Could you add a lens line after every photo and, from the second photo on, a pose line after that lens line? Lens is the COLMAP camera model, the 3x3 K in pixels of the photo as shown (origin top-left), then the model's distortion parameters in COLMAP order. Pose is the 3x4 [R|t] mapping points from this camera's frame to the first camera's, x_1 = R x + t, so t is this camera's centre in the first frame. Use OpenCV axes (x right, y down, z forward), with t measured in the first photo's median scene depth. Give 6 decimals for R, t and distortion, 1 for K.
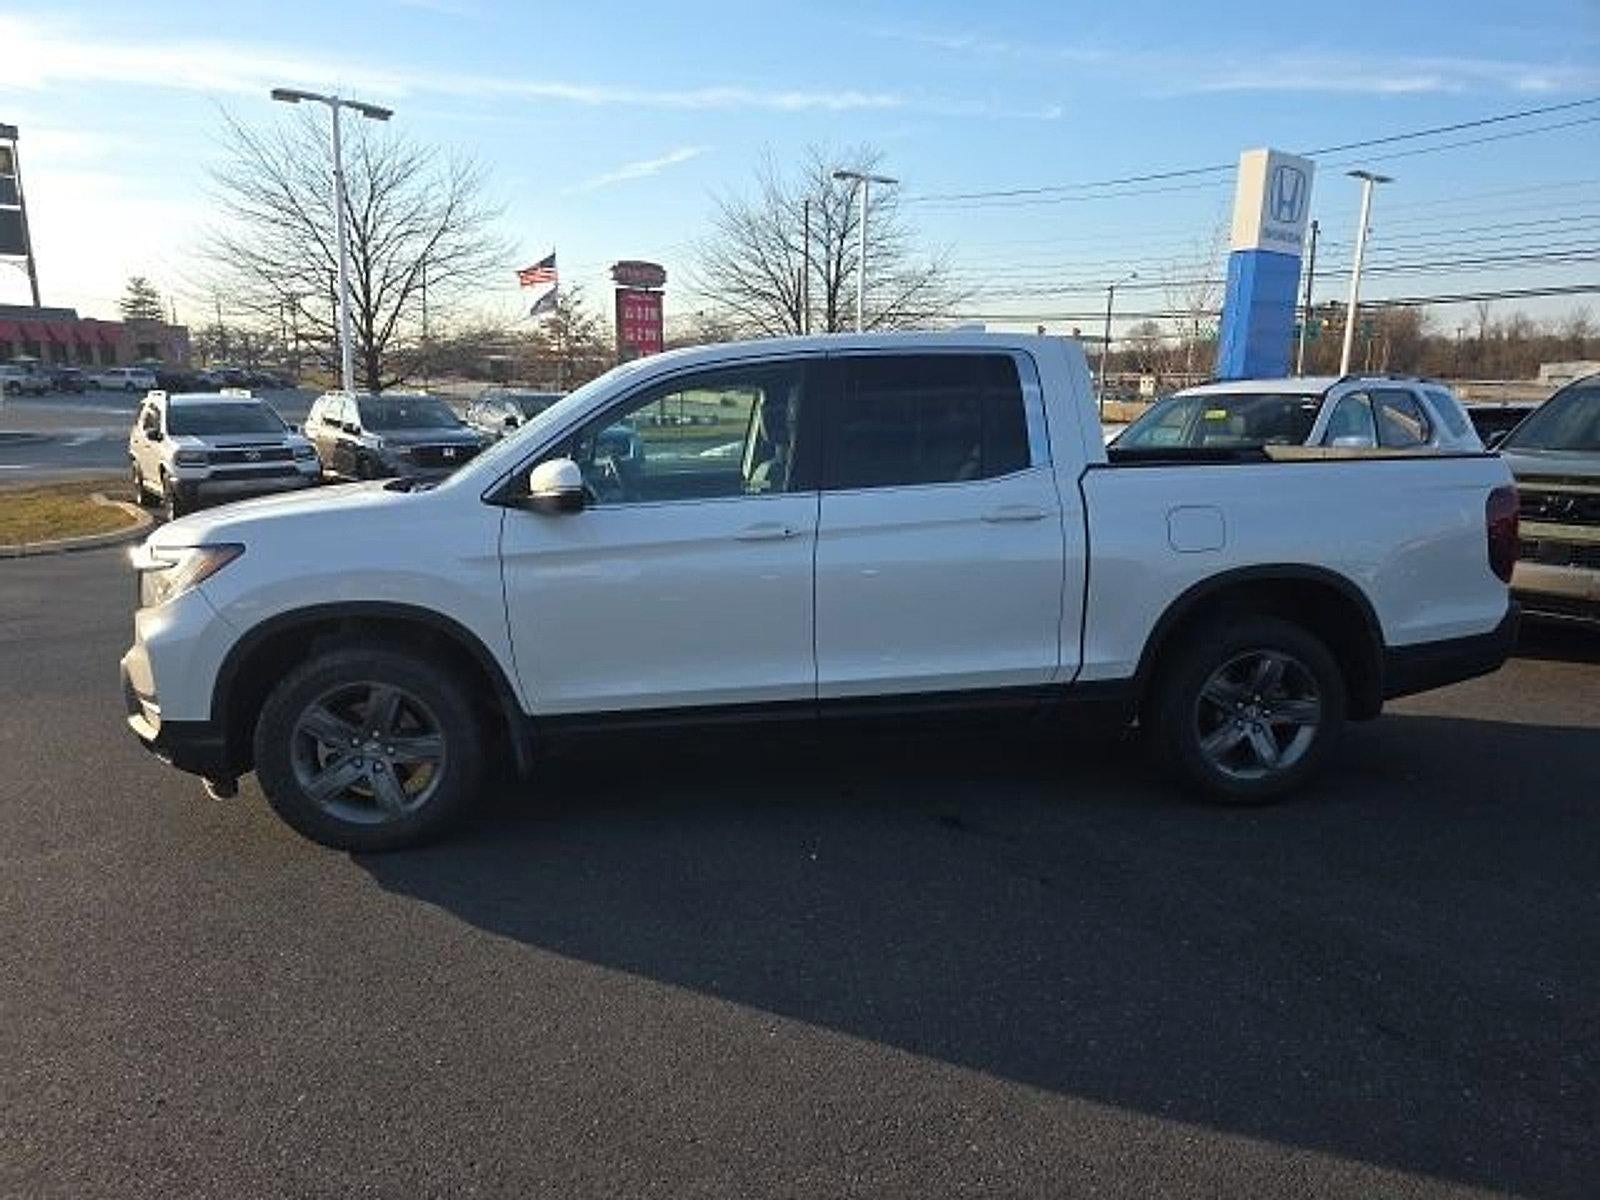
lens RADIAL K [[1065.2, 0, 797.6], [0, 1065.2, 648.7], [0, 0, 1]] dist [0.050050, -0.039605]
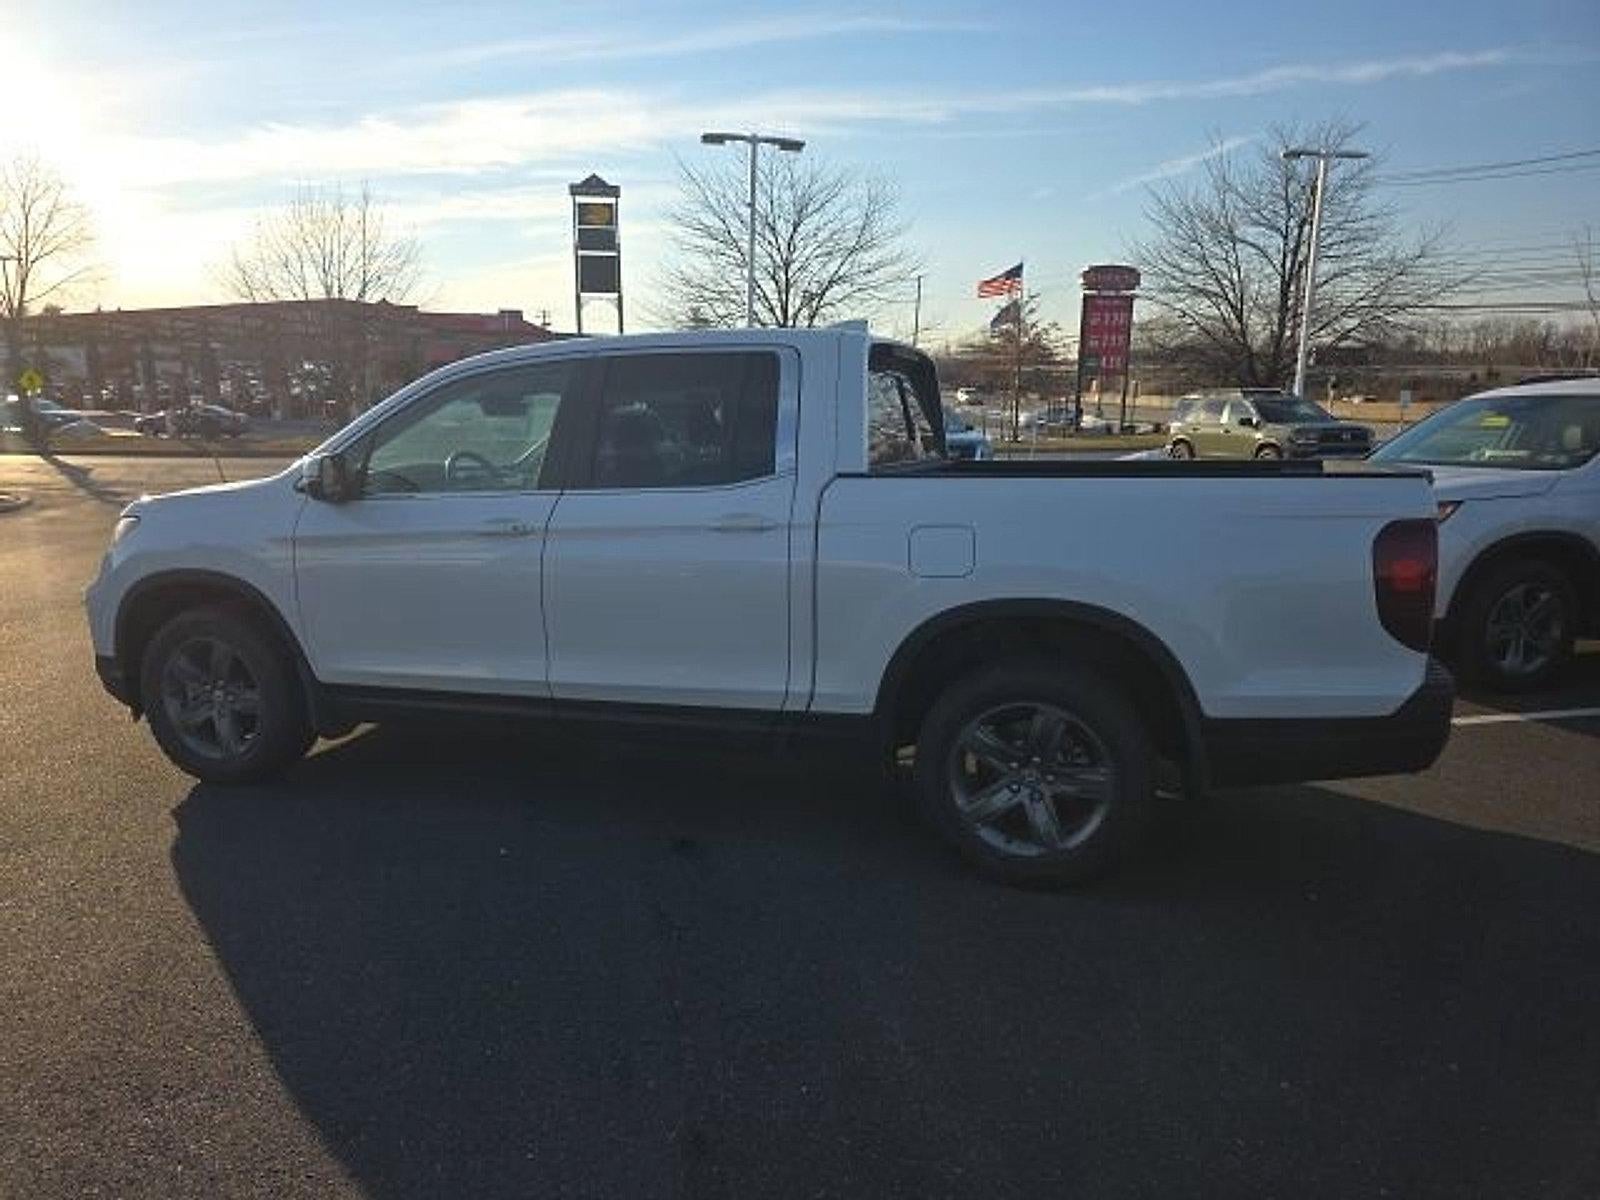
lens RADIAL K [[1071.7, 0, 793.4], [0, 1071.7, 649.7], [0, 0, 1]] dist [0.051551, -0.043909]
pose [[0.899869, 0.094572, -0.425784, 0.591898], [-0.098520, 0.995053, 0.012797, -0.029846], [0.424888, 0.030432, 0.904734, 0.161230]]
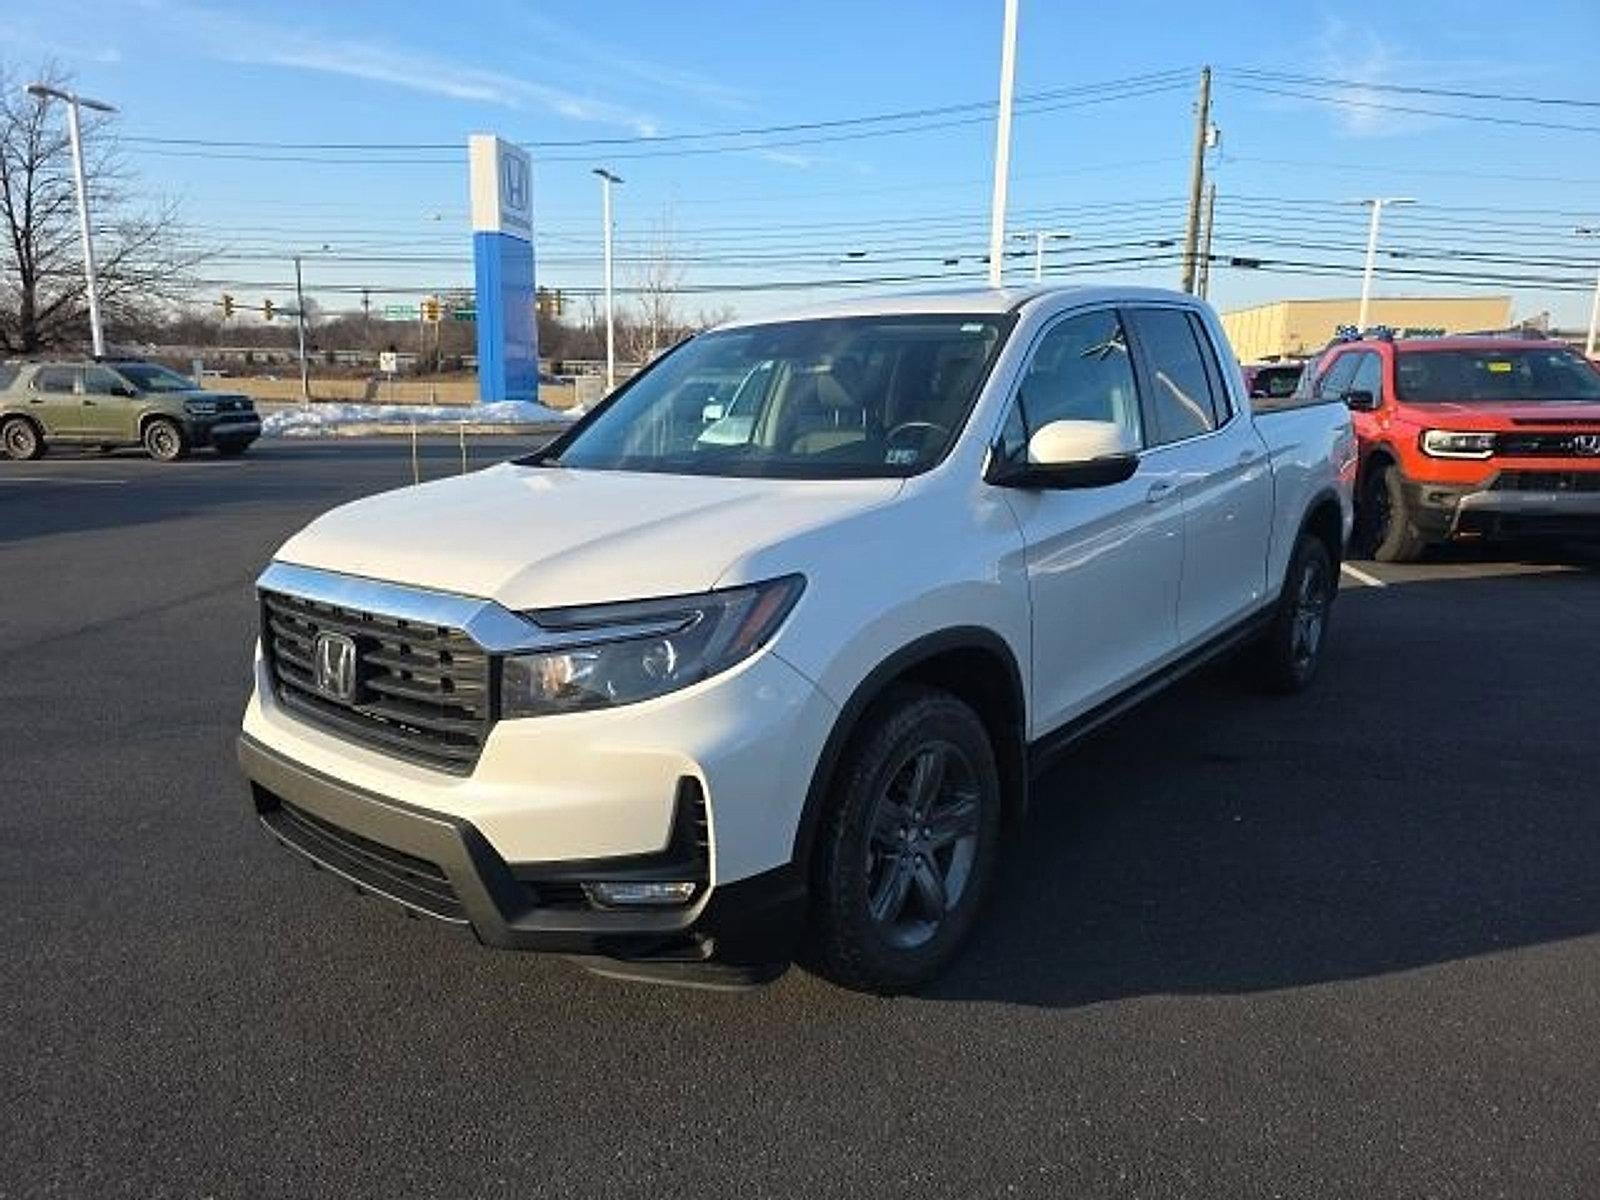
lens RADIAL K [[1062.0, 0, 799.4], [0, 1062.0, 621.6], [0, 0, 1]] dist [0.047180, -0.041553]
pose [[0.743242, -0.155508, 0.650699, -0.778028], [0.158298, 0.985870, 0.054797, -0.086690], [-0.650026, 0.062277, 0.757356, 0.440391]]
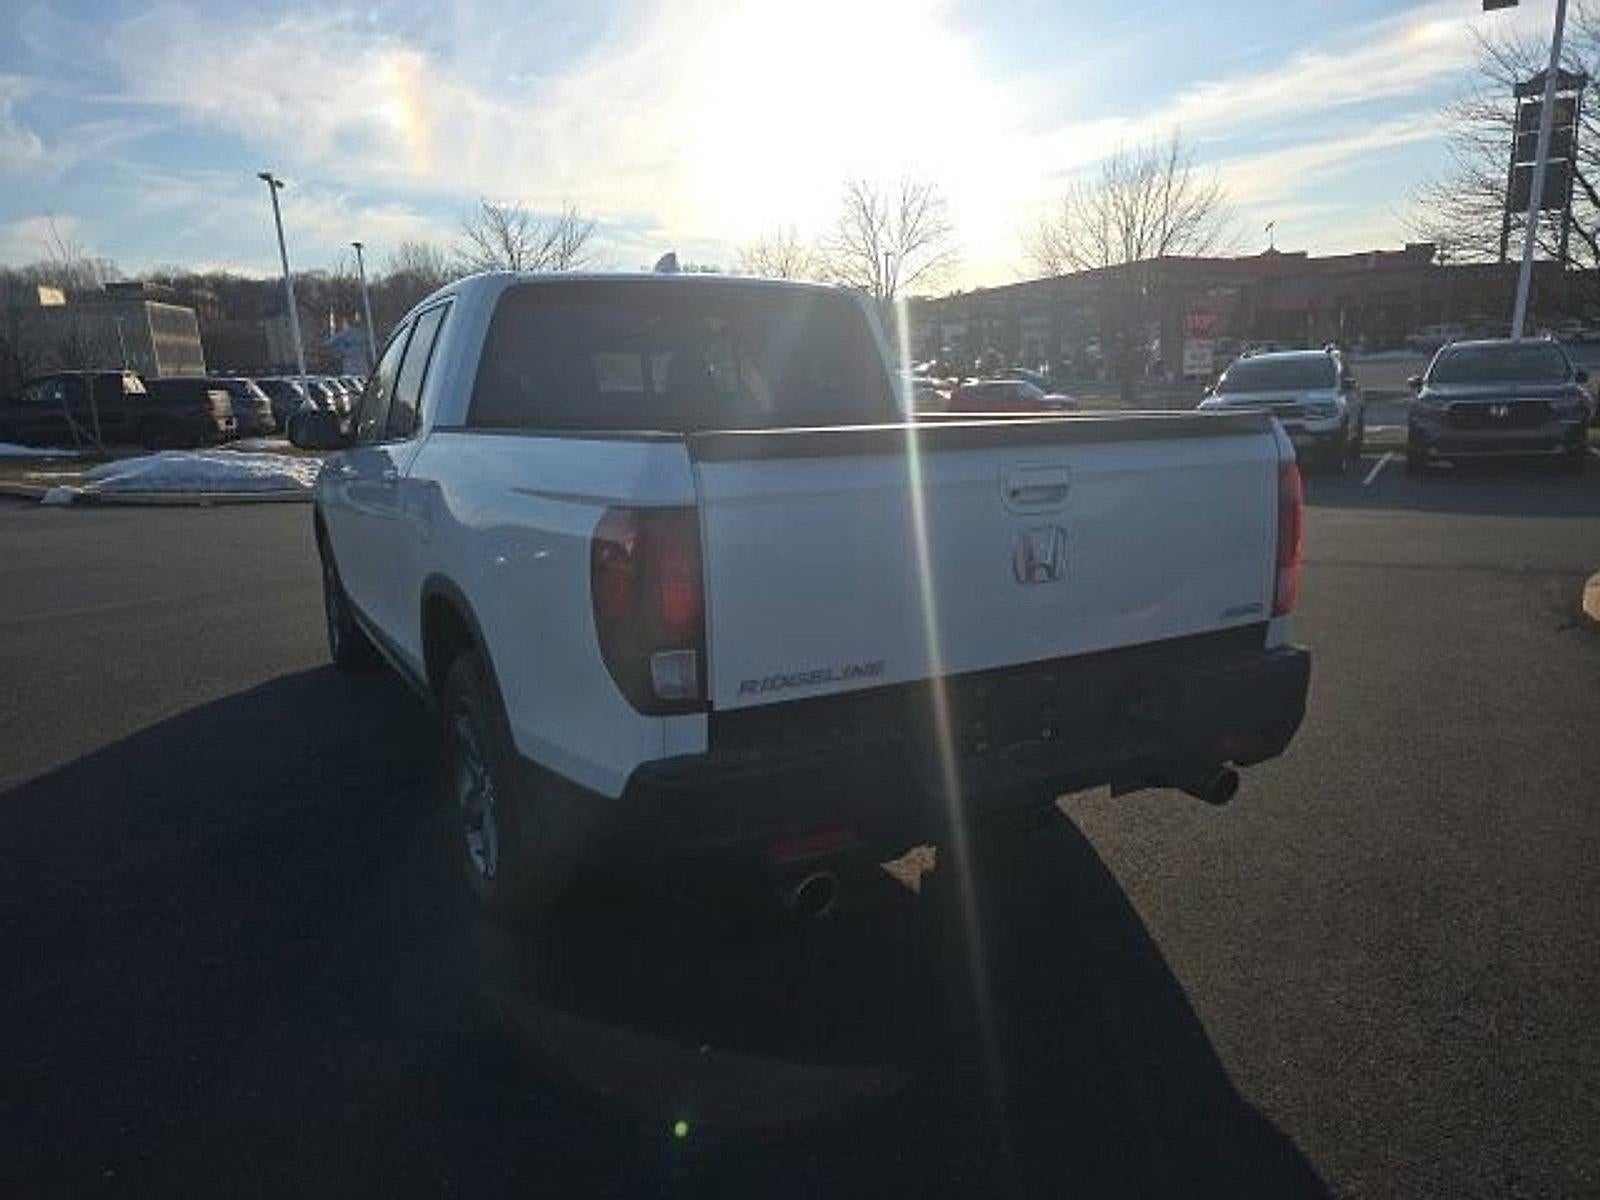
lens RADIAL K [[1071.7, 0, 793.4], [0, 1071.7, 649.7], [0, 0, 1]] dist [0.051551, -0.043909]
pose [[0.350554, 0.213493, -0.911884, 1.105396], [-0.178446, 0.971059, 0.158748, -0.173077], [0.919385, 0.107072, 0.378505, 0.887252]]
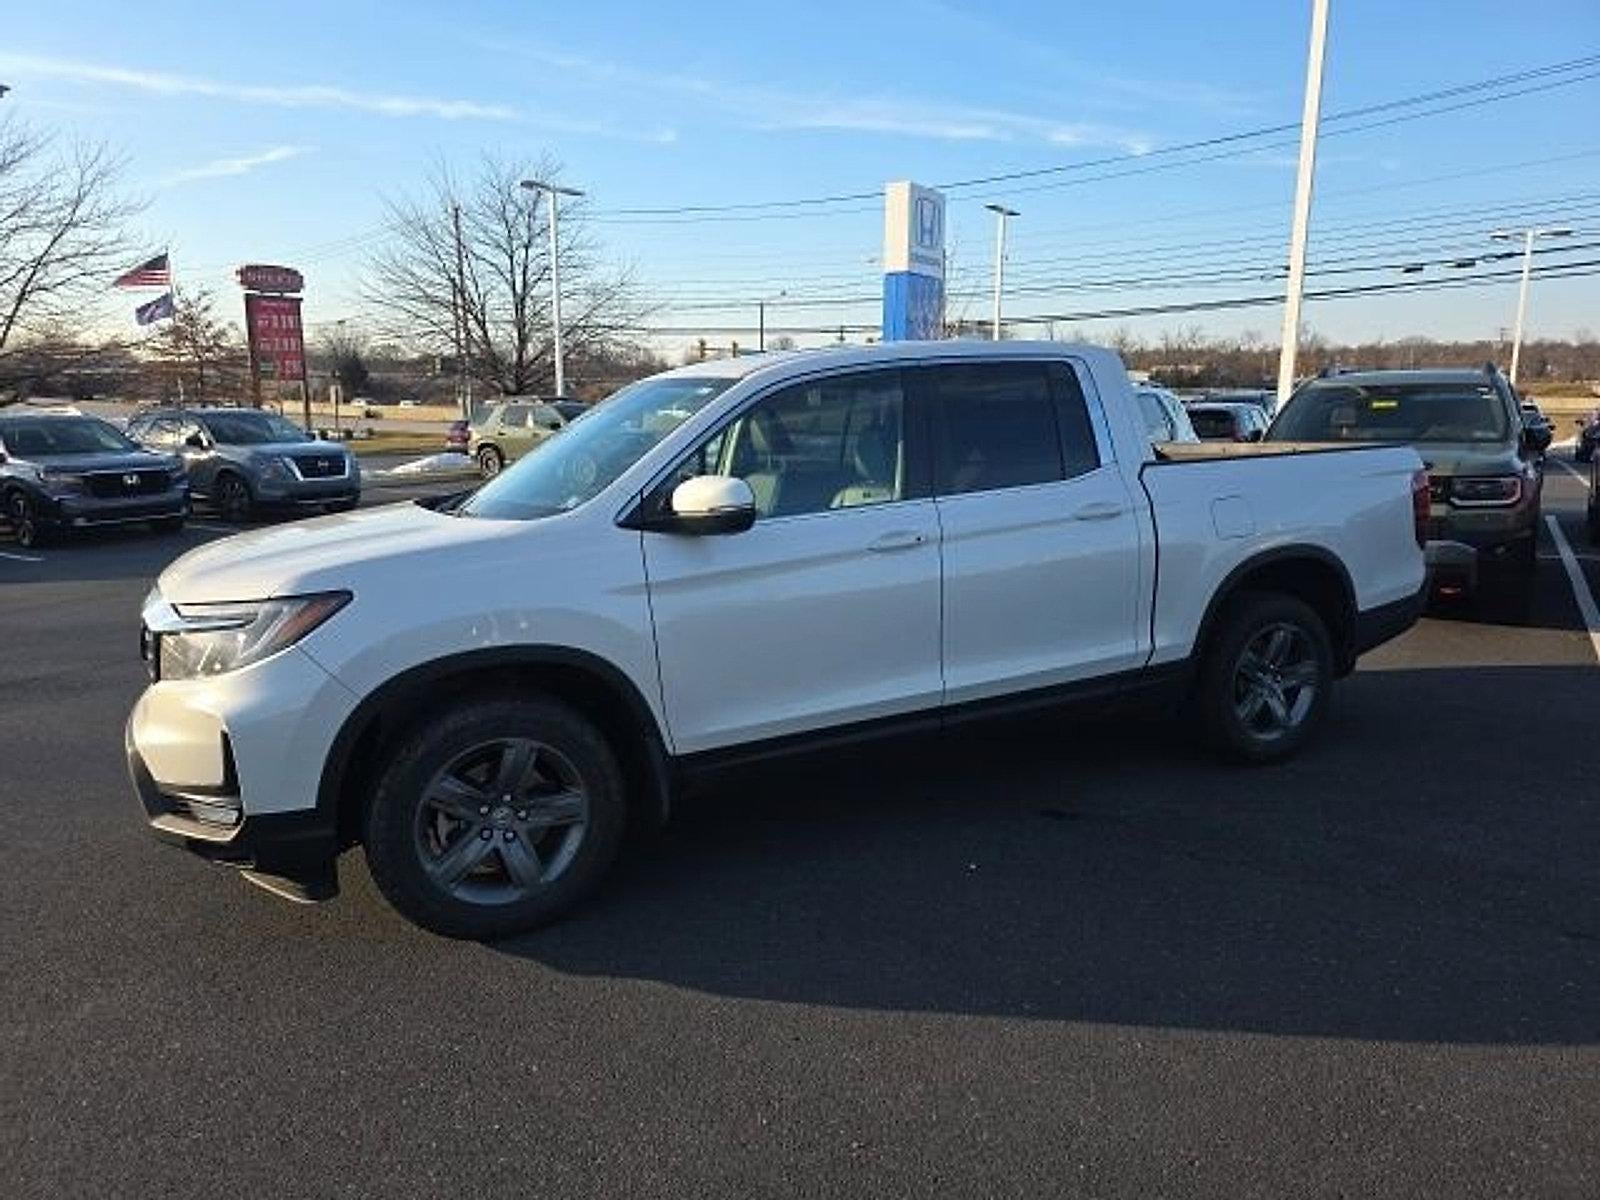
lens RADIAL K [[1062.0, 0, 799.4], [0, 1062.0, 621.6], [0, 0, 1]] dist [0.047180, -0.041553]
pose [[0.948487, -0.078501, 0.306935, -0.367704], [0.088538, 0.995894, -0.018891, -0.022255], [-0.304192, 0.045094, 0.951543, 0.086101]]
